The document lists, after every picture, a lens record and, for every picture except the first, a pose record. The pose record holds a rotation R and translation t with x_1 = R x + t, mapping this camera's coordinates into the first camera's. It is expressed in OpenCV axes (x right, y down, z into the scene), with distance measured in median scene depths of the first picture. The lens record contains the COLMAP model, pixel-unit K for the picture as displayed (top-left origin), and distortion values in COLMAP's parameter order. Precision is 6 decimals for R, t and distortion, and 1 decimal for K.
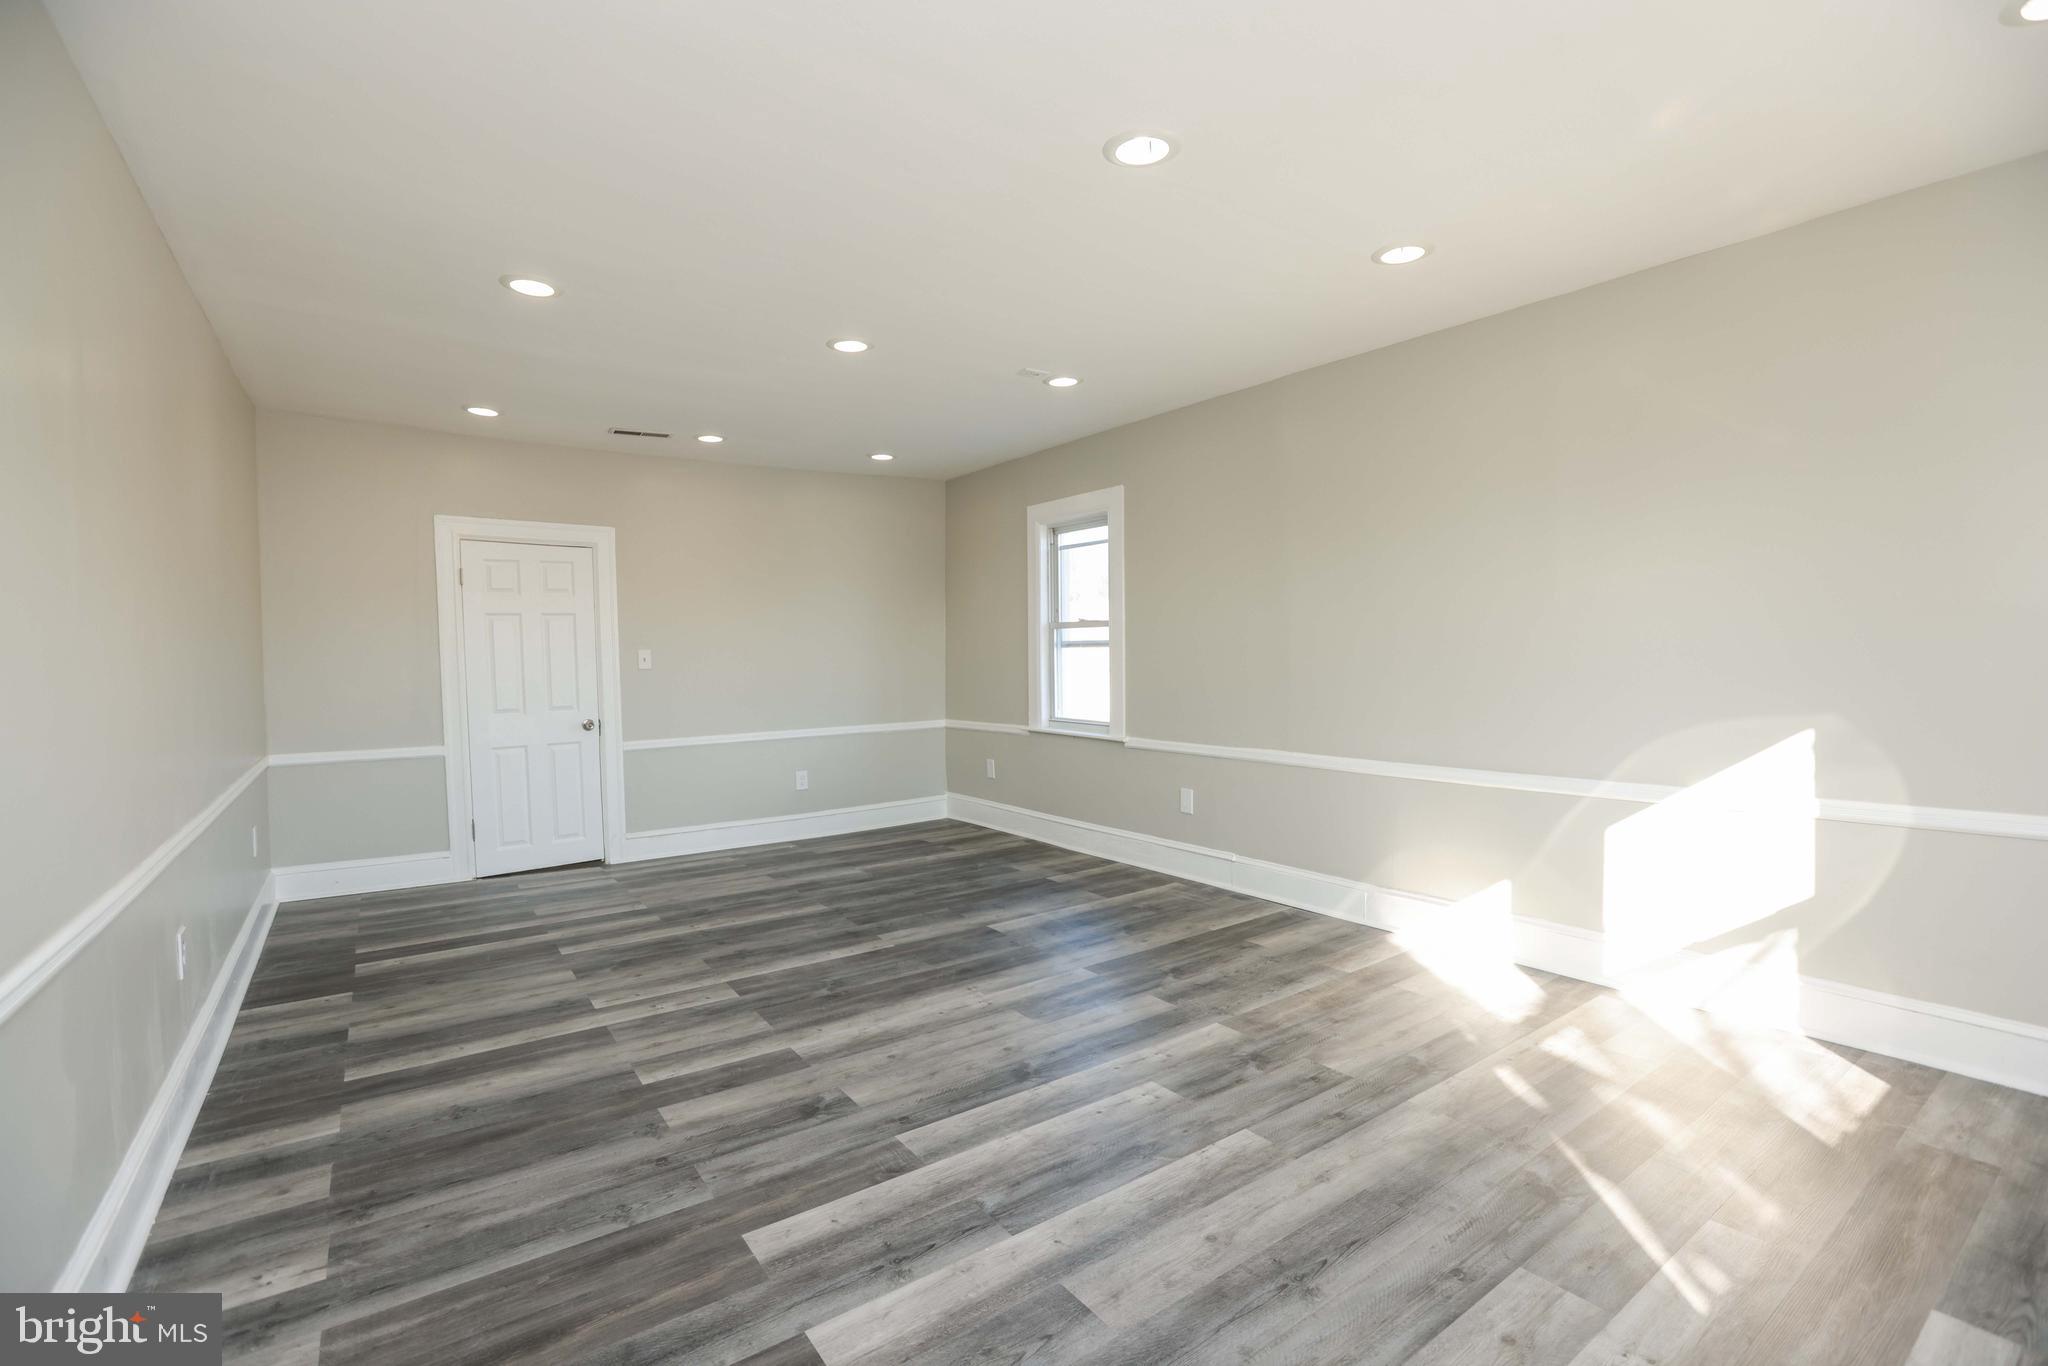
lens RADIAL K [[906.8, 0, 1025.1], [0, 906.8, 695.7], [0, 0, 1]] dist [-0.031736, 0.002107]
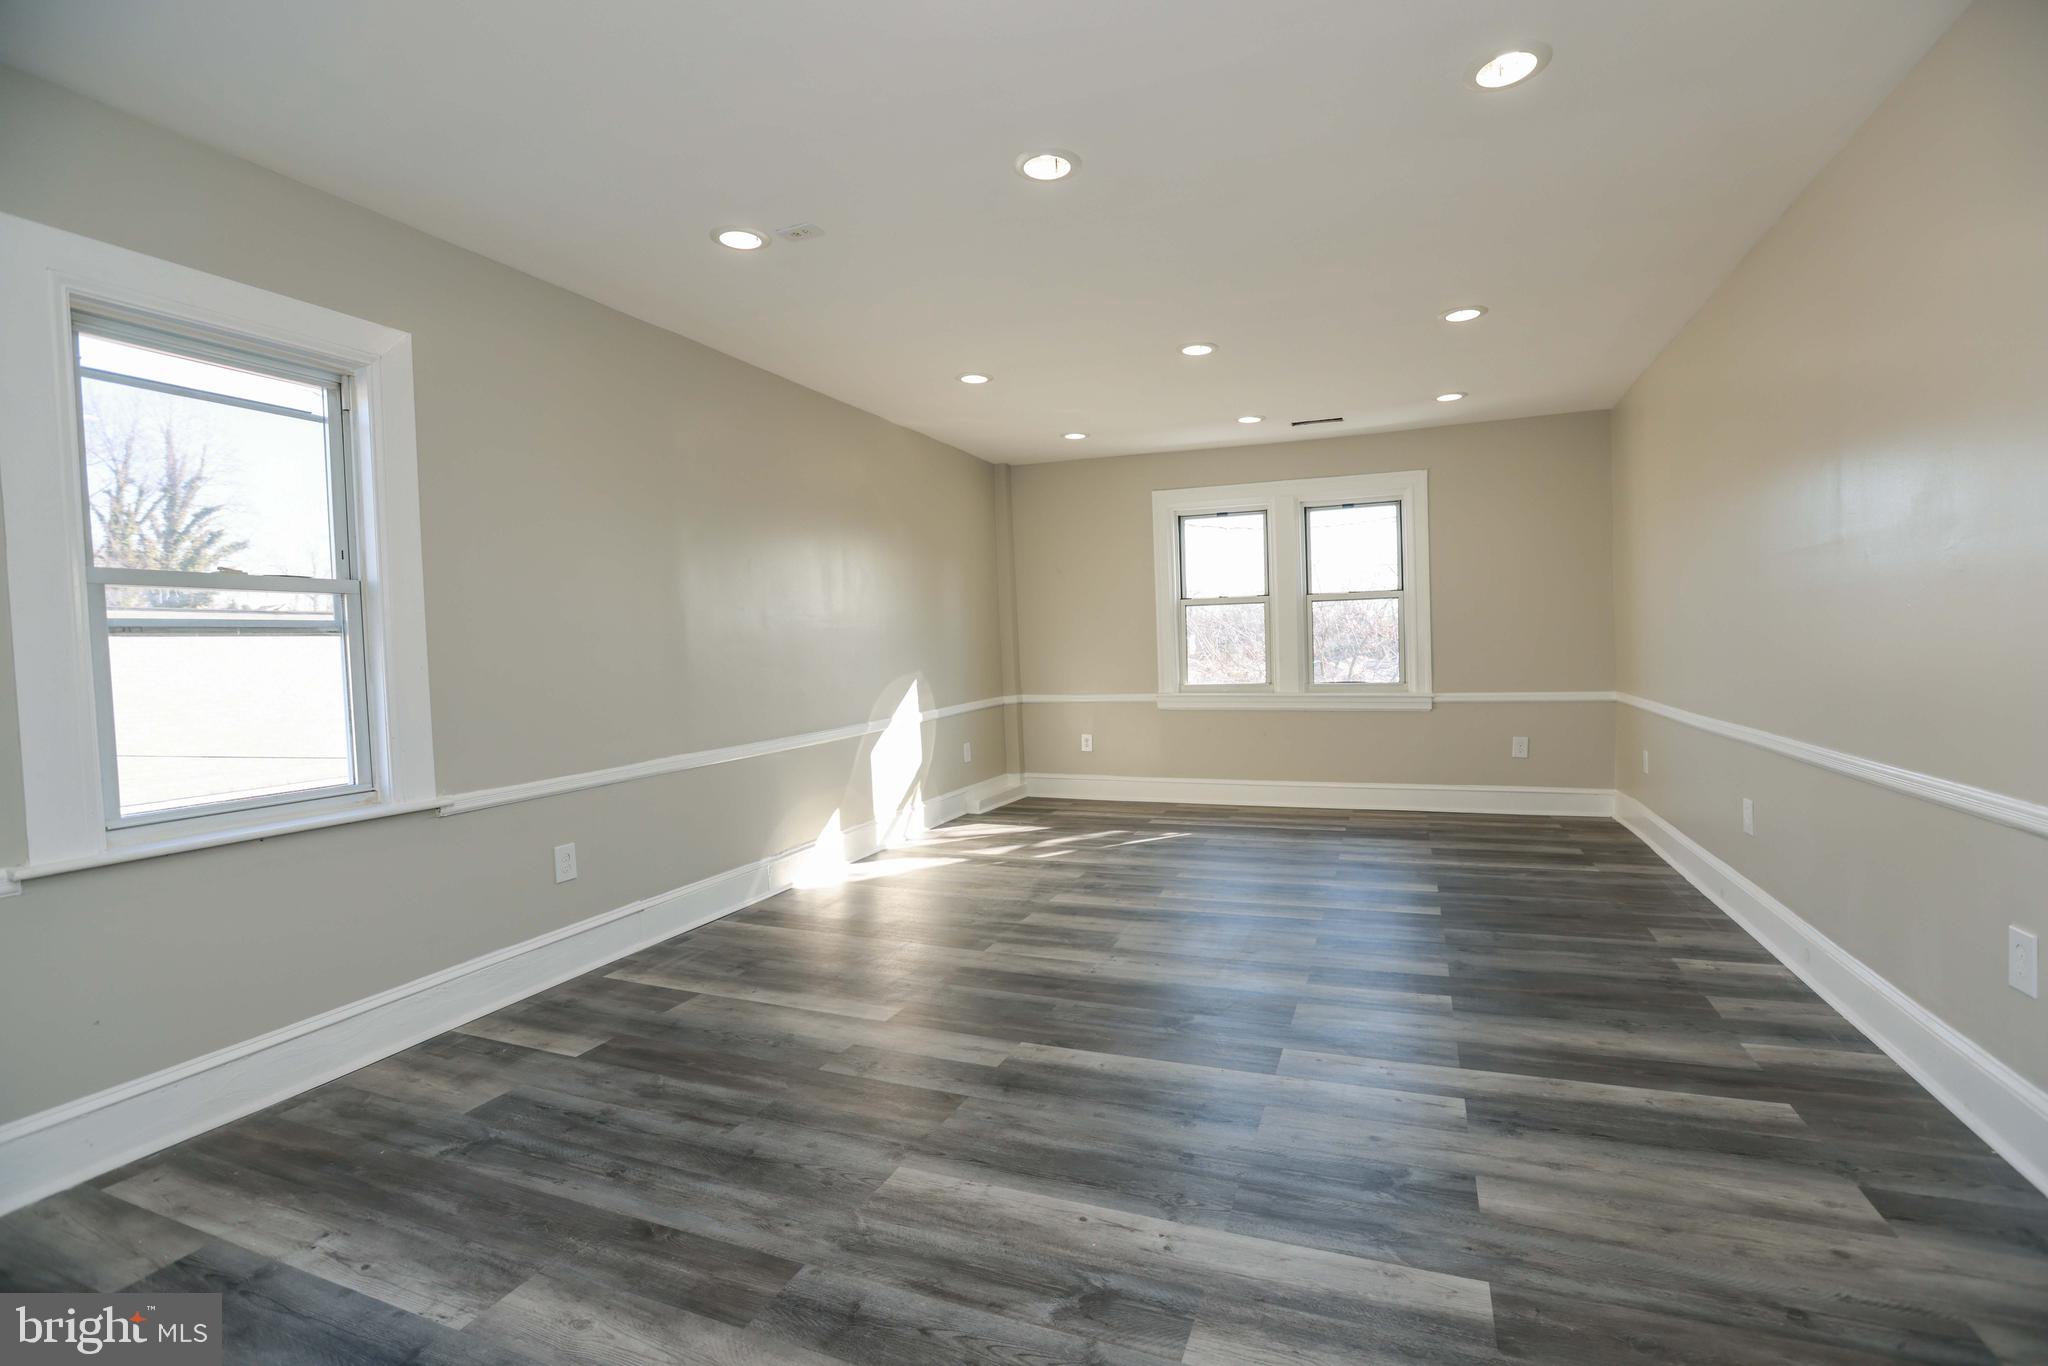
lens RADIAL K [[906.8, 0, 1029.6], [0, 906.8, 680.4], [0, 0, 1]] dist [-0.031736, 0.002107]
pose [[-0.525767, -0.000319, 0.850628, -0.809694], [0.079471, 0.995608, 0.049494, -0.035678], [-0.846908, 0.093622, -0.523433, 1.468121]]
